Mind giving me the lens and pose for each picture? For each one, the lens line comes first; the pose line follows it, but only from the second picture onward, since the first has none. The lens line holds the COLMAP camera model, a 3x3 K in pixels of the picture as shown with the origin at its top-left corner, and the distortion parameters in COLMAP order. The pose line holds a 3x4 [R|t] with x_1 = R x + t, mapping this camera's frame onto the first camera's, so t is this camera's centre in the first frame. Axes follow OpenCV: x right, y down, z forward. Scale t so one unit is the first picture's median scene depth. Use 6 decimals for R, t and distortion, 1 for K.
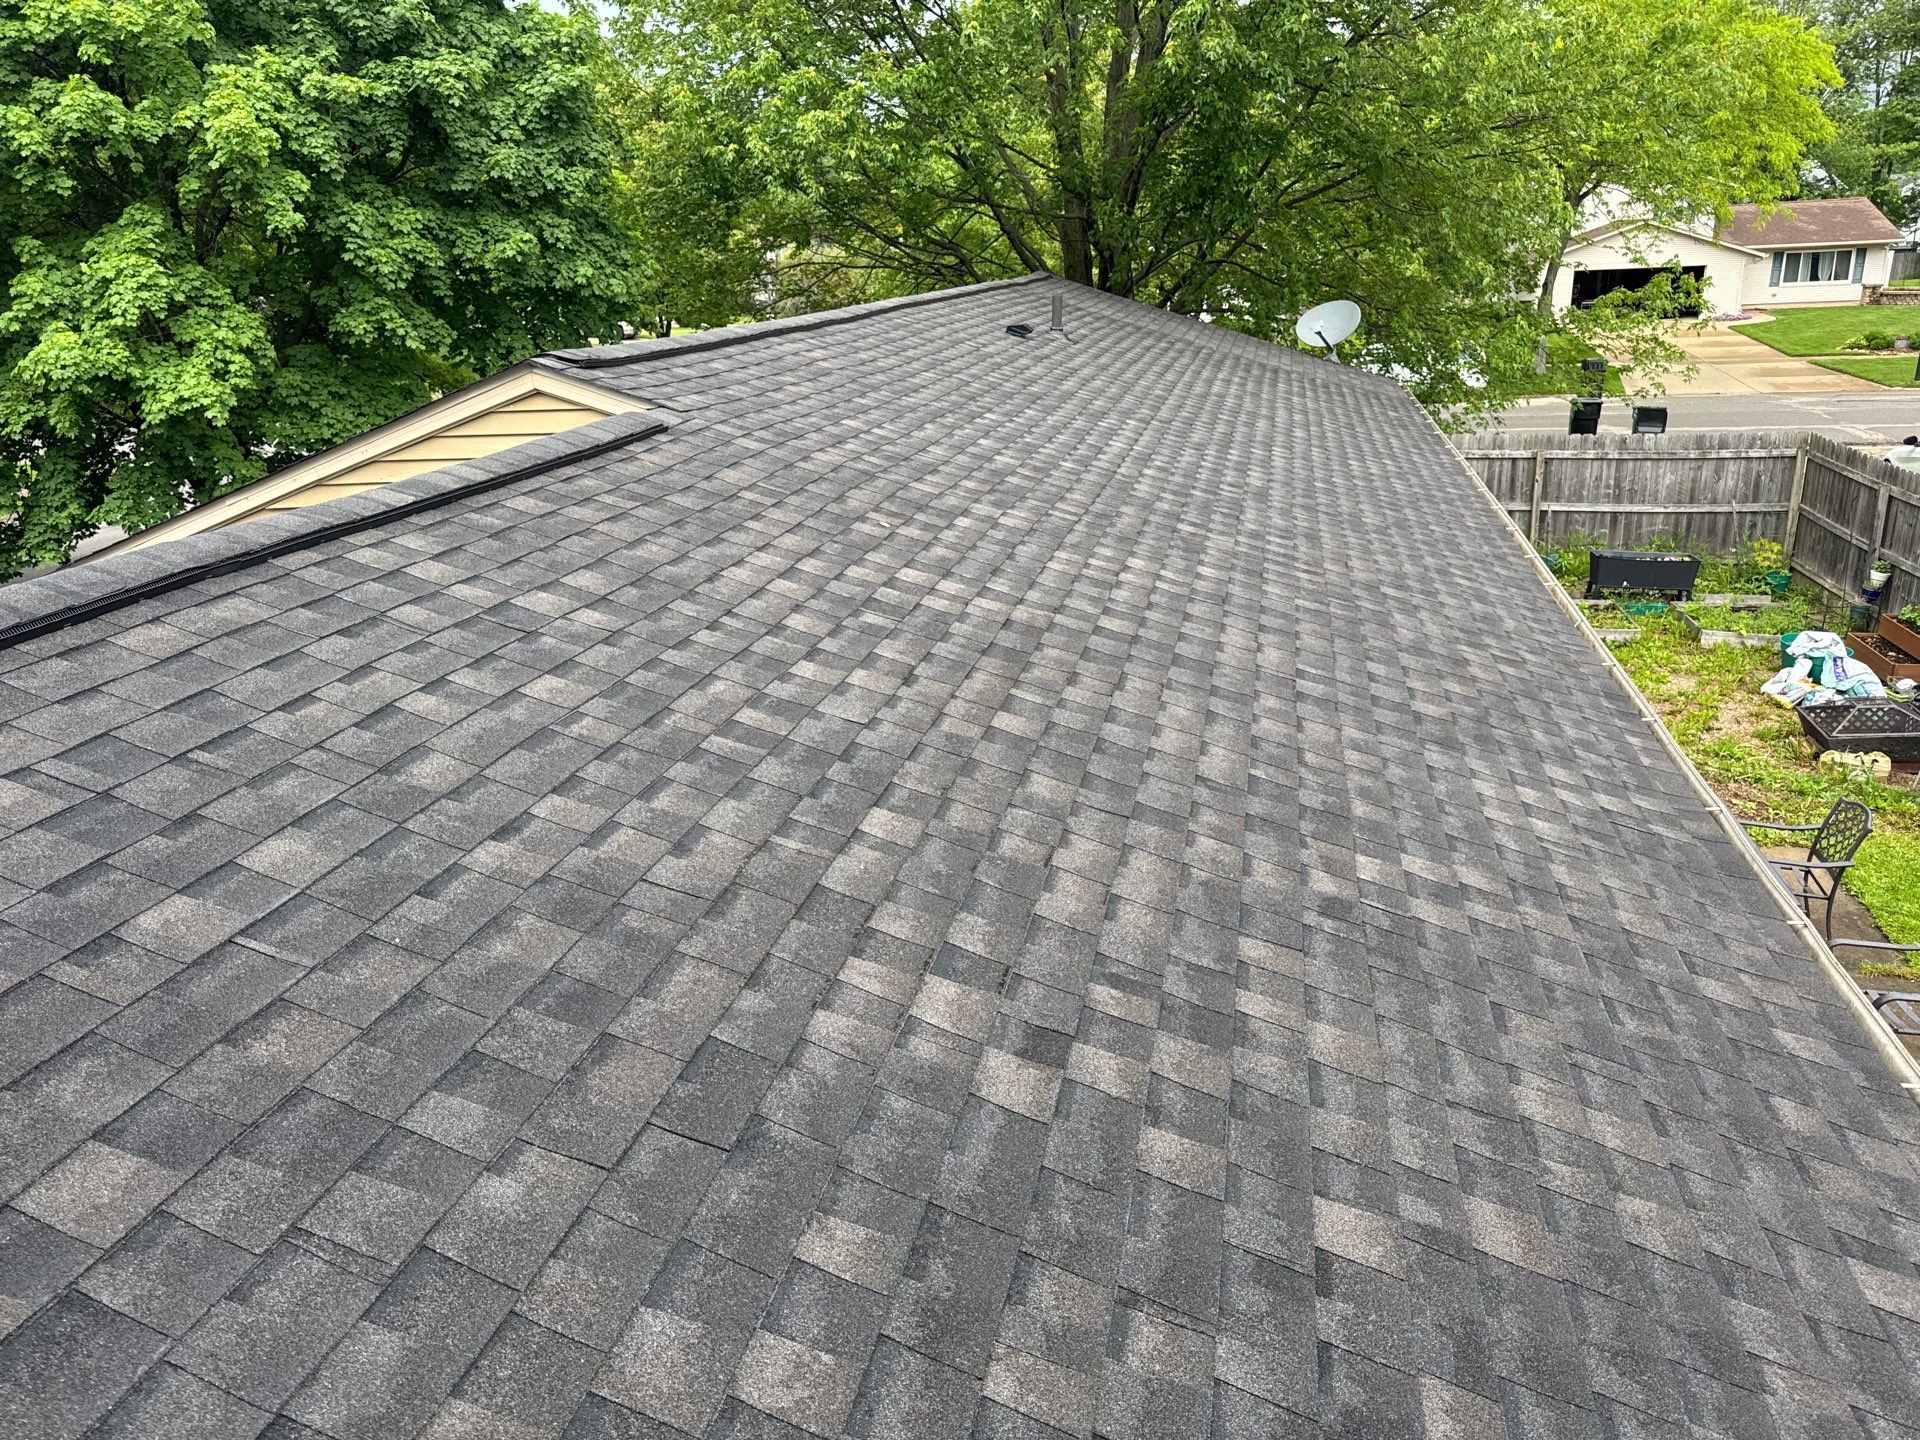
lens RADIAL K [[1355.6, 0, 1036.6], [0, 1355.6, 767.8], [0, 0, 1]] dist [0.043683, -0.043852]
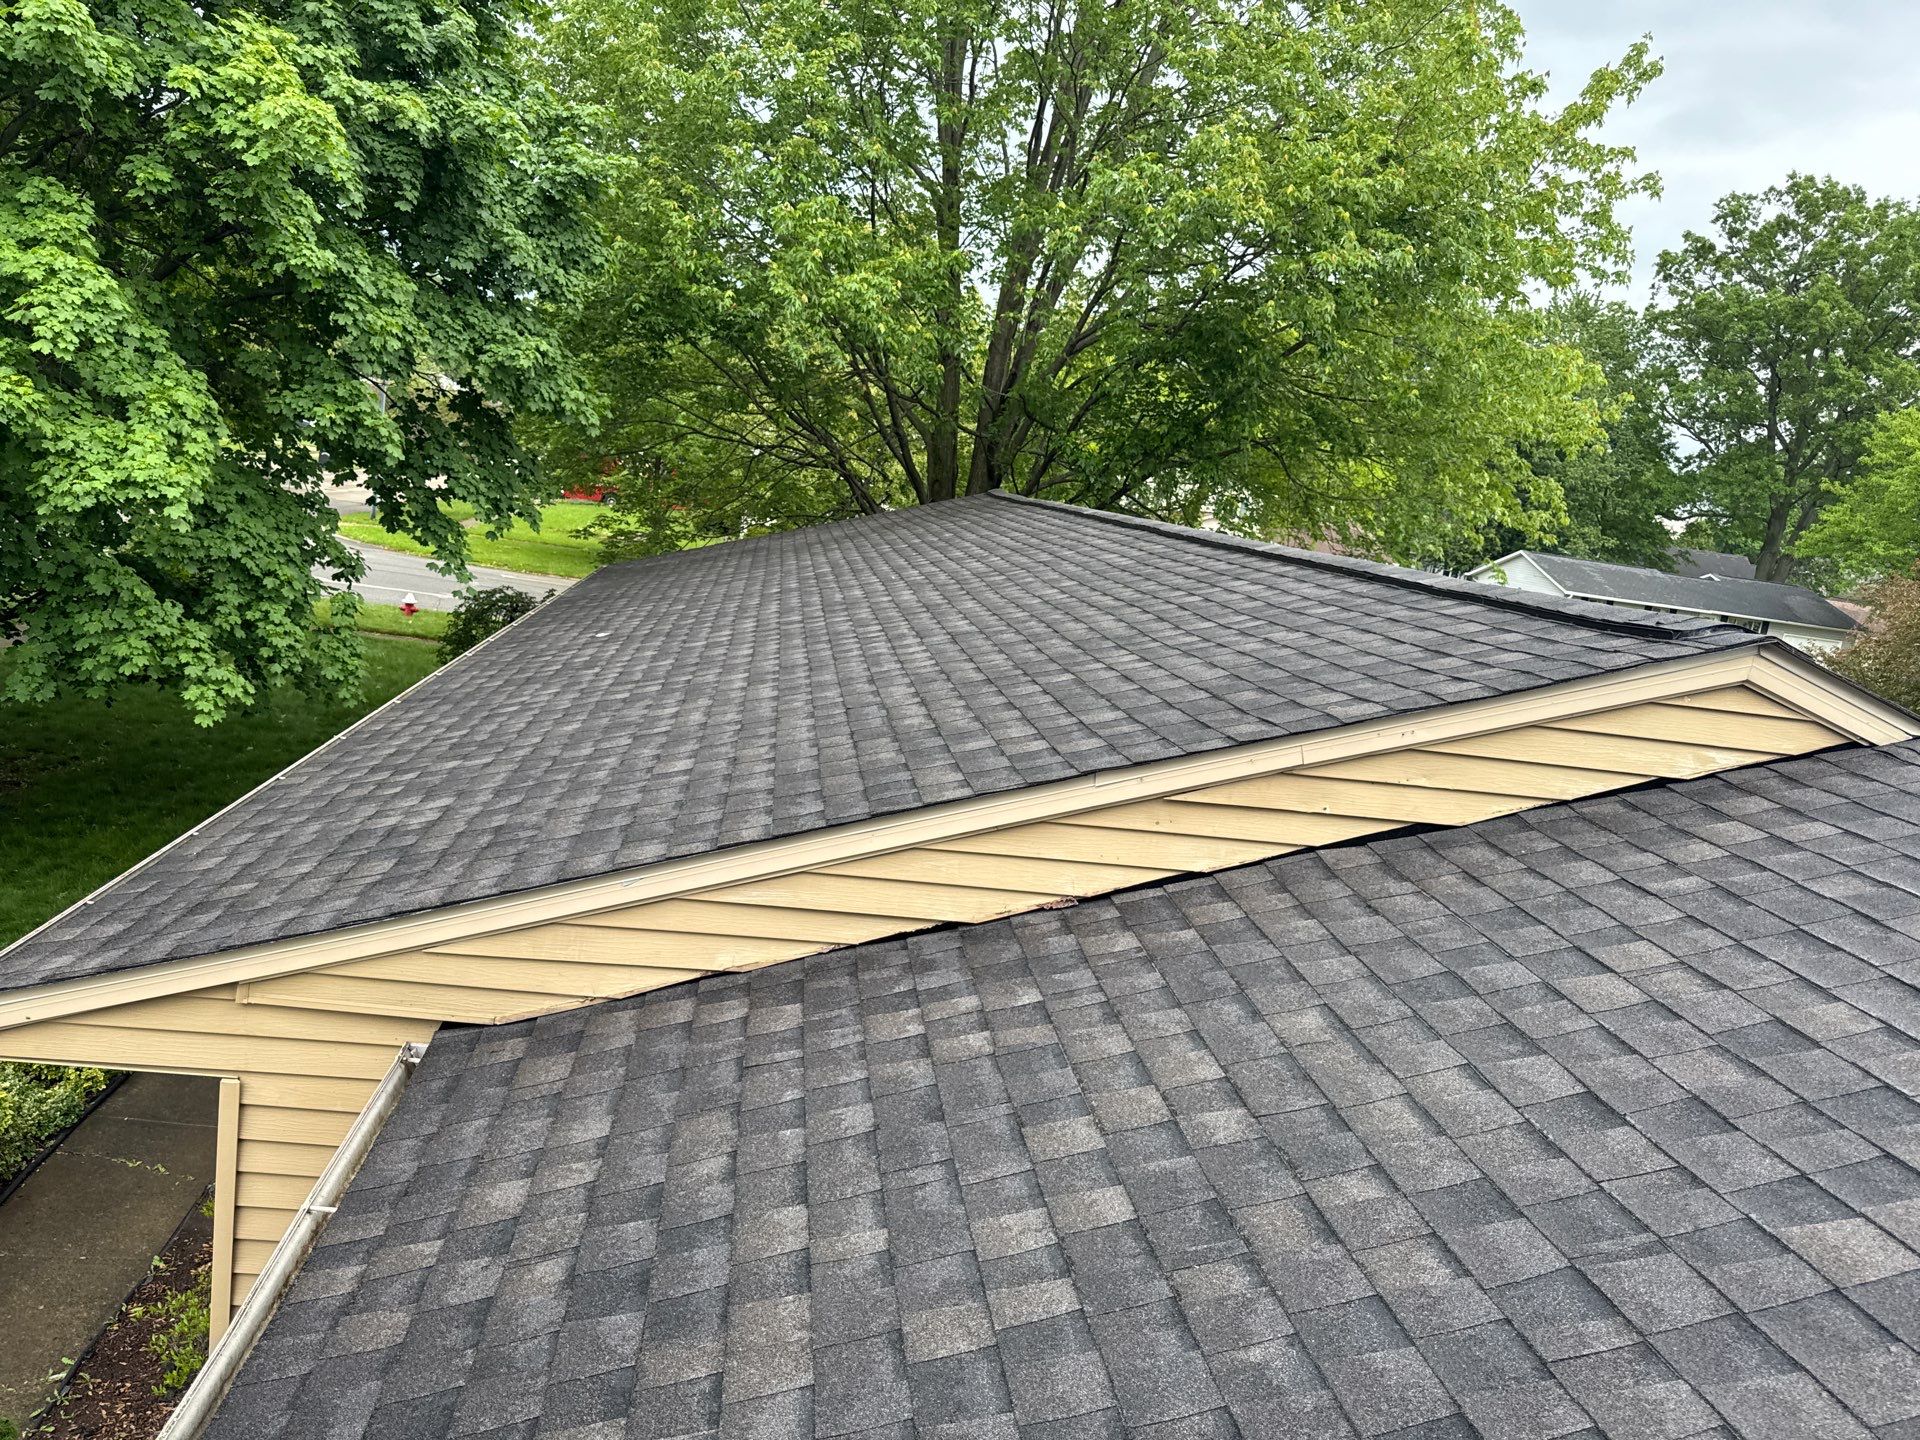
lens RADIAL K [[1355.6, 0, 966.1], [0, 1355.6, 737.0], [0, 0, 1]] dist [0.043683, -0.043852]
pose [[0.928697, 0.112380, 0.353402, -0.426720], [-0.053837, 0.983739, -0.171347, -0.060202], [-0.366911, 0.140104, 0.919645, 0.266580]]
